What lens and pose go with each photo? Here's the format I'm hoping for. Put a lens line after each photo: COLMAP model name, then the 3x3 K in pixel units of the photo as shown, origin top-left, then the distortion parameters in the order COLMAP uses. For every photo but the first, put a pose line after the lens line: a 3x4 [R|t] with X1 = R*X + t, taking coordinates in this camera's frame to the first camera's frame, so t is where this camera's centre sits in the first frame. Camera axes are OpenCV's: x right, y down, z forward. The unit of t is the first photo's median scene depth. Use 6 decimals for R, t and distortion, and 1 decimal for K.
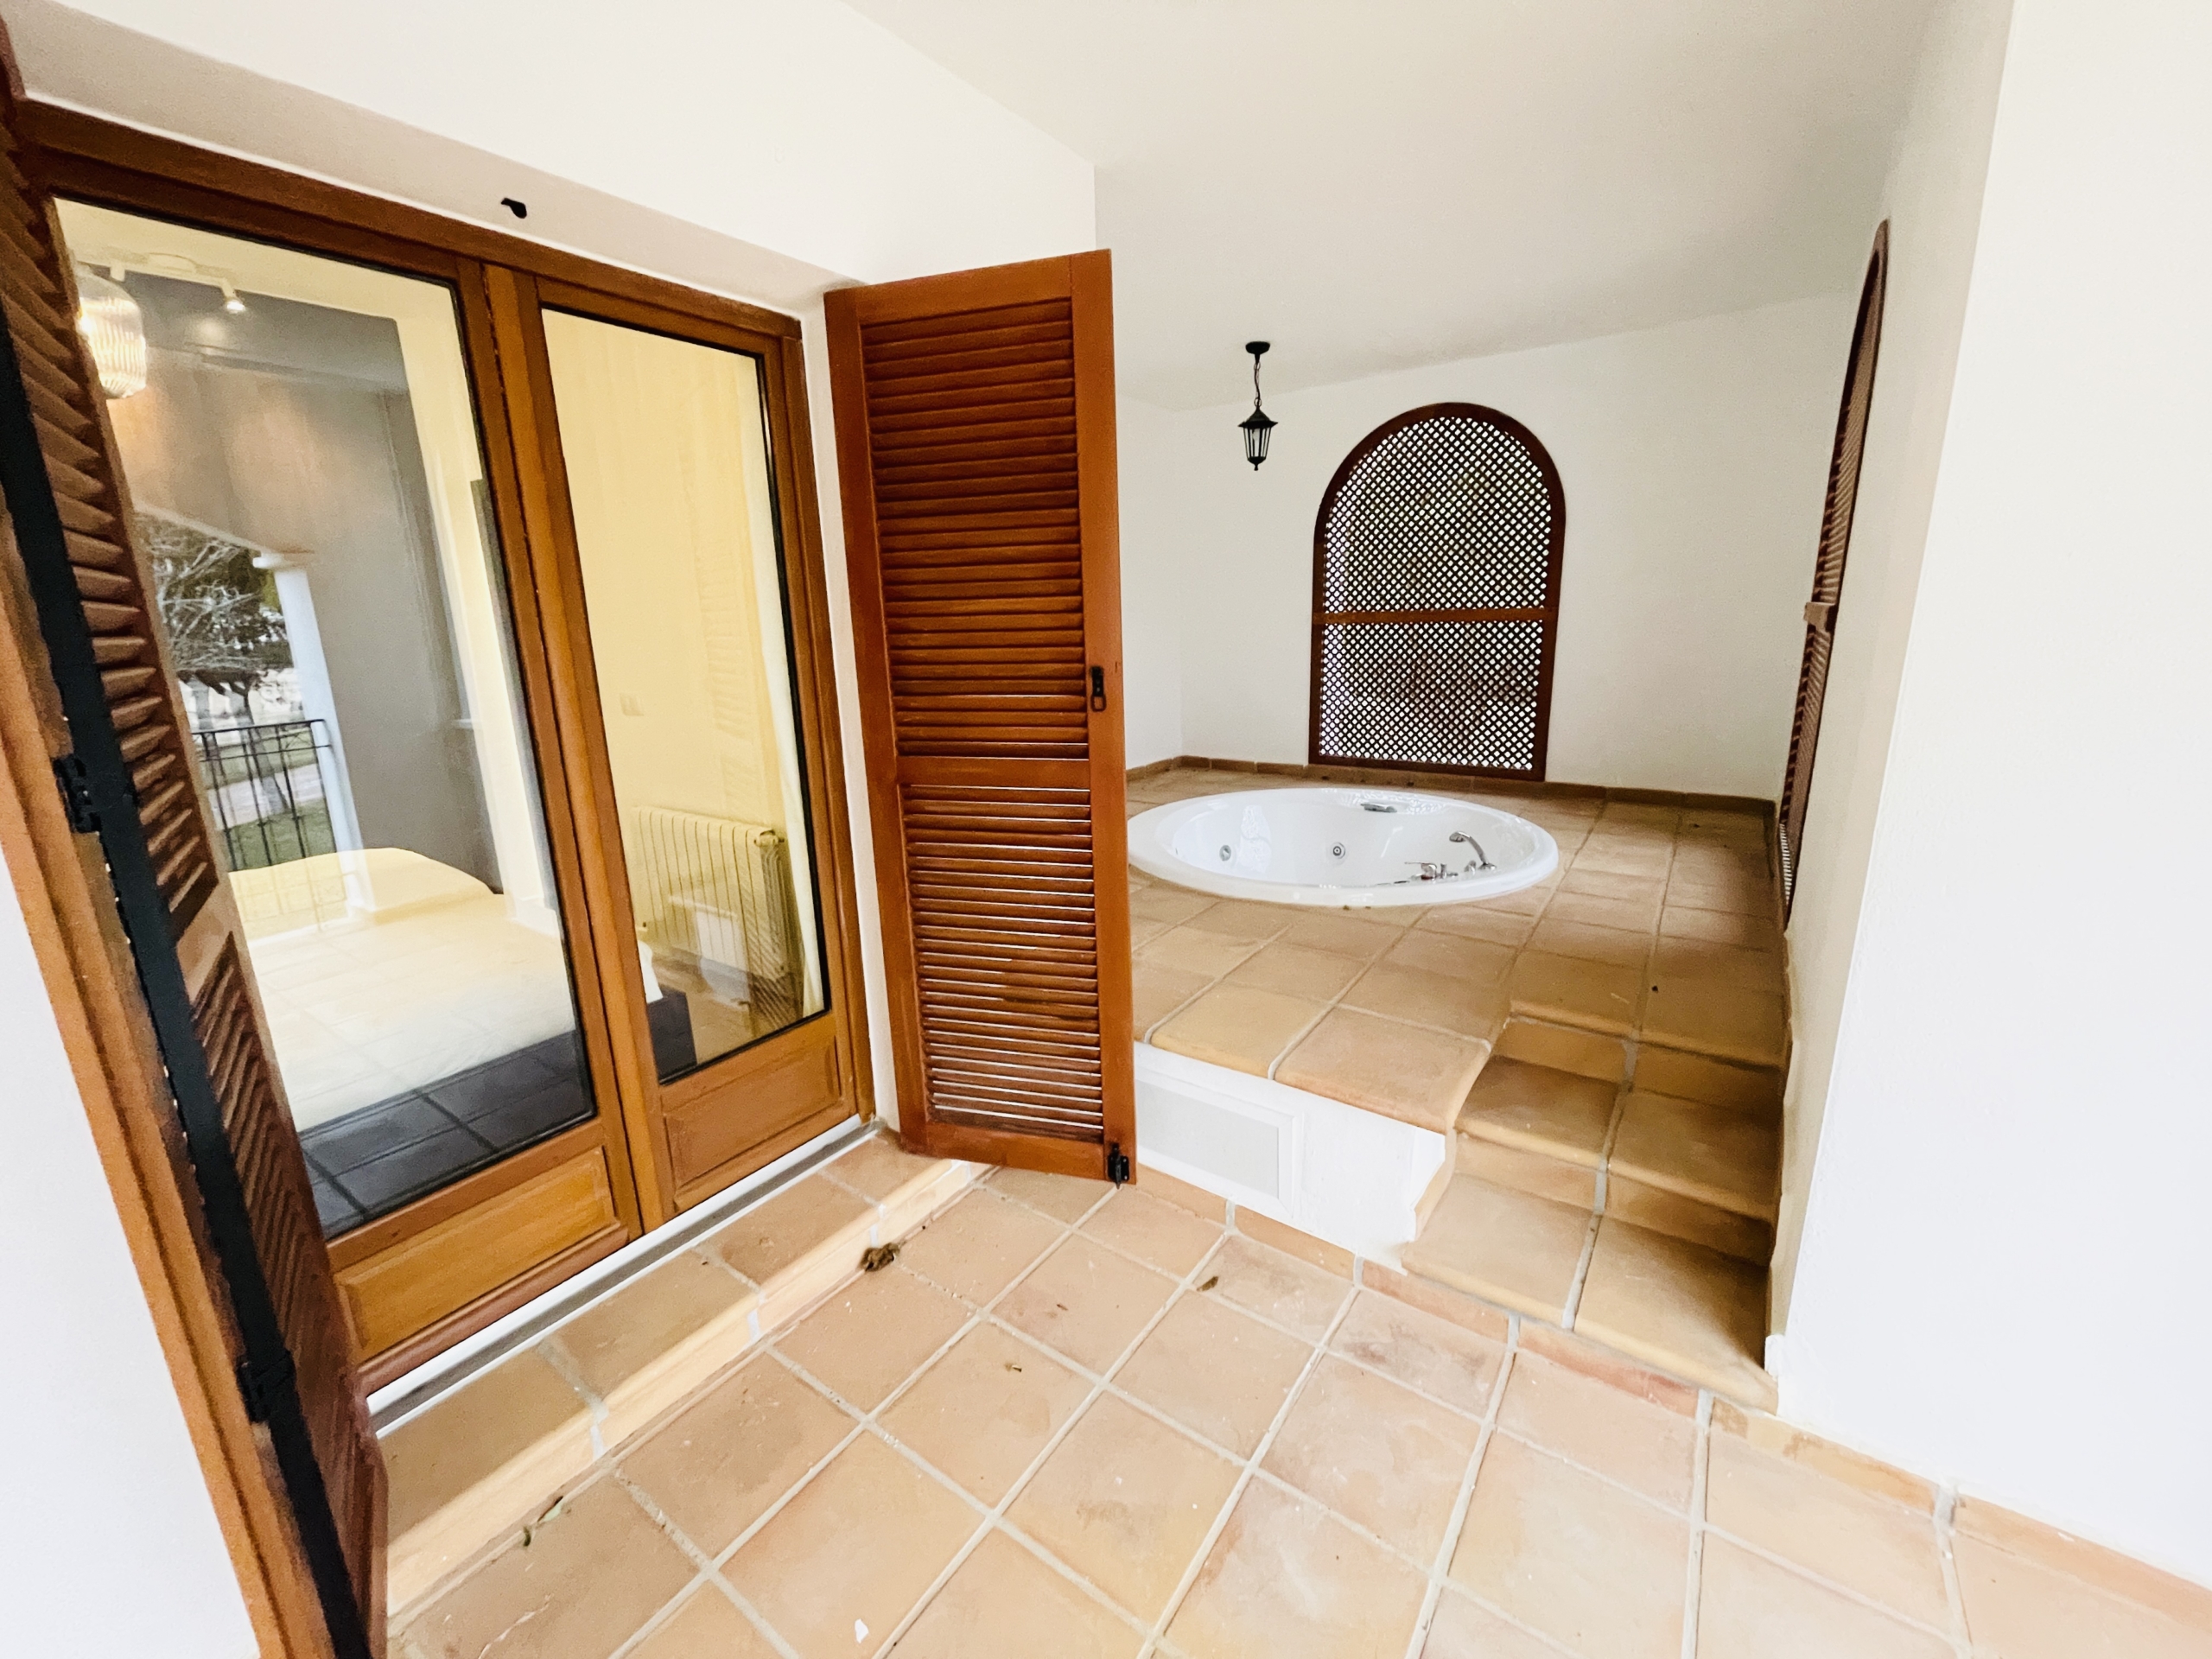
lens RADIAL K [[888.8, 0, 1099.4], [0, 888.8, 814.7], [0, 0, 1]] dist [-0.001733, -0.000555]
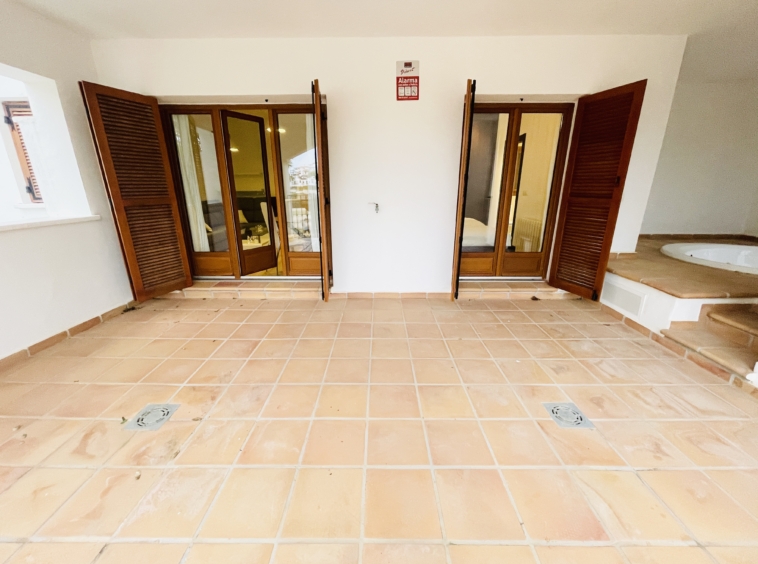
lens RADIAL K [[304.6, 0, 377.5], [0, 304.6, 278.2], [0, 0, 1]] dist [-0.001733, -0.000555]
pose [[0.576184, 0.266971, -0.772489, 0.271583], [-0.194897, 0.962762, 0.187359, 0.121691], [0.793743, 0.042603, 0.606760, -0.381574]]
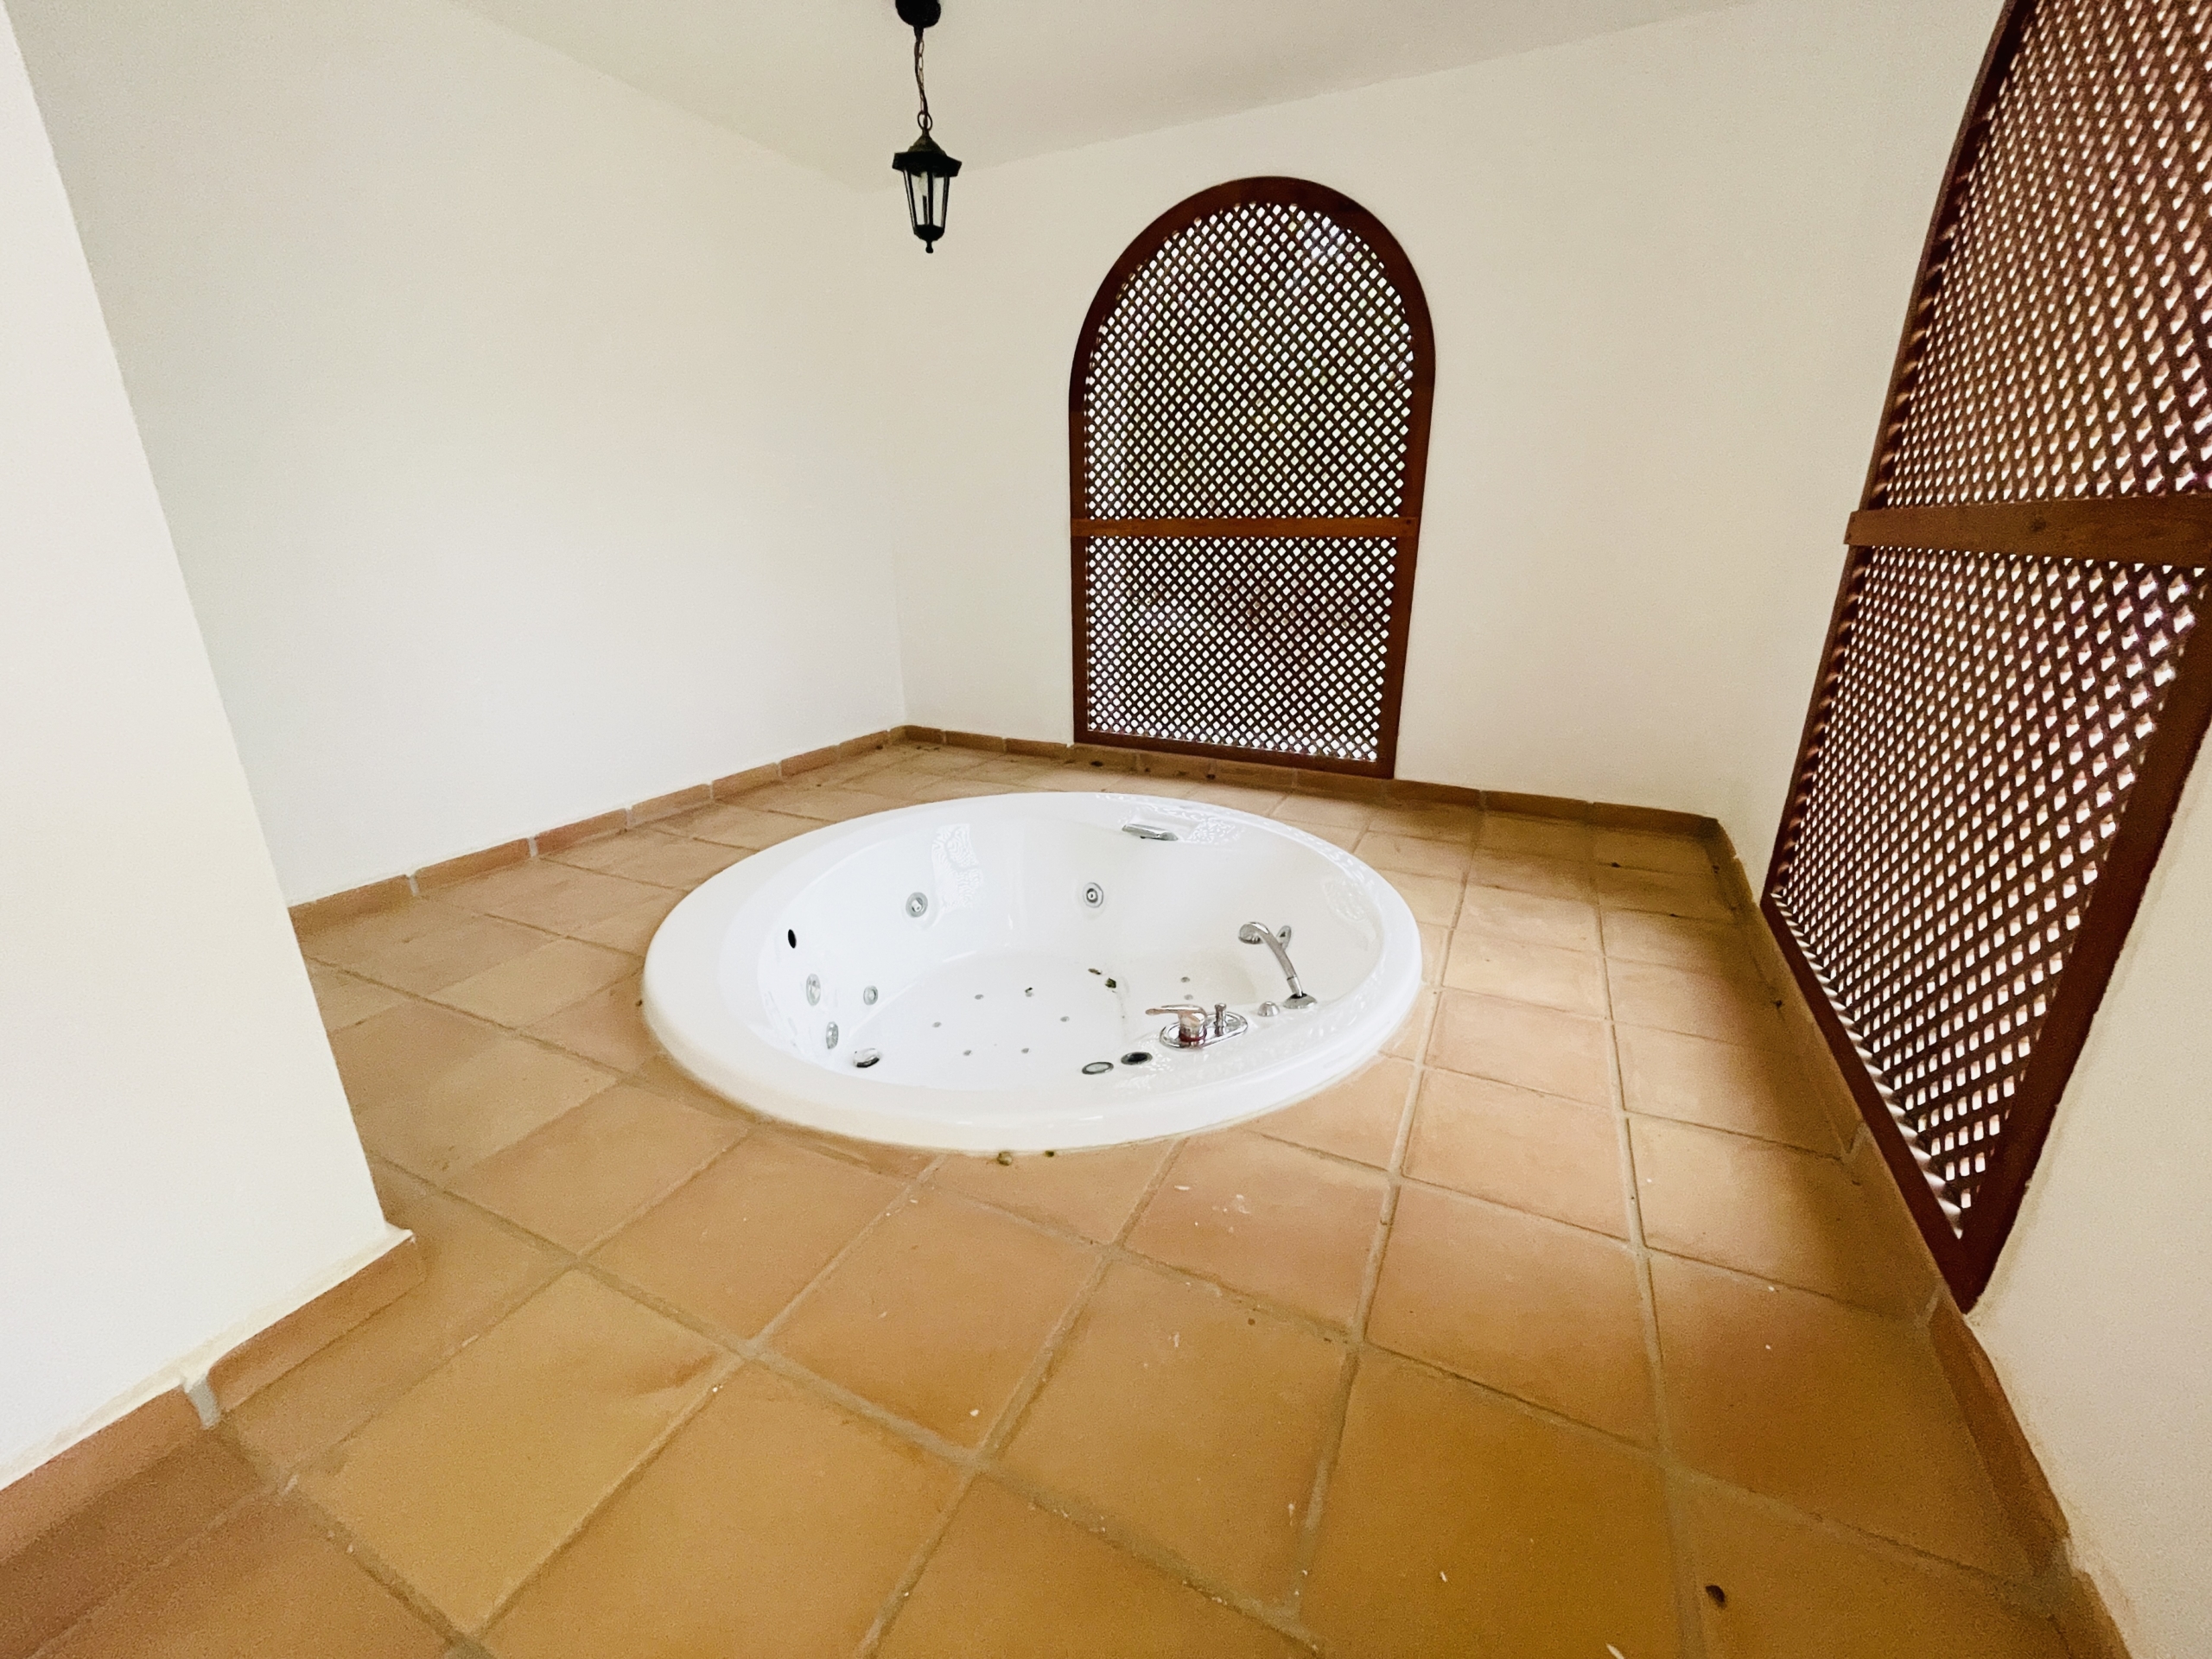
lens RADIAL K [[888.8, 0, 1096.2], [0, 888.8, 813.5], [0, 0, 1]] dist [-0.001733, -0.000555]
pose [[0.987813, -0.022692, 0.153985, 0.188220], [0.009384, 0.996198, 0.086606, -0.080827], [-0.155365, -0.084105, 0.984270, 0.401700]]
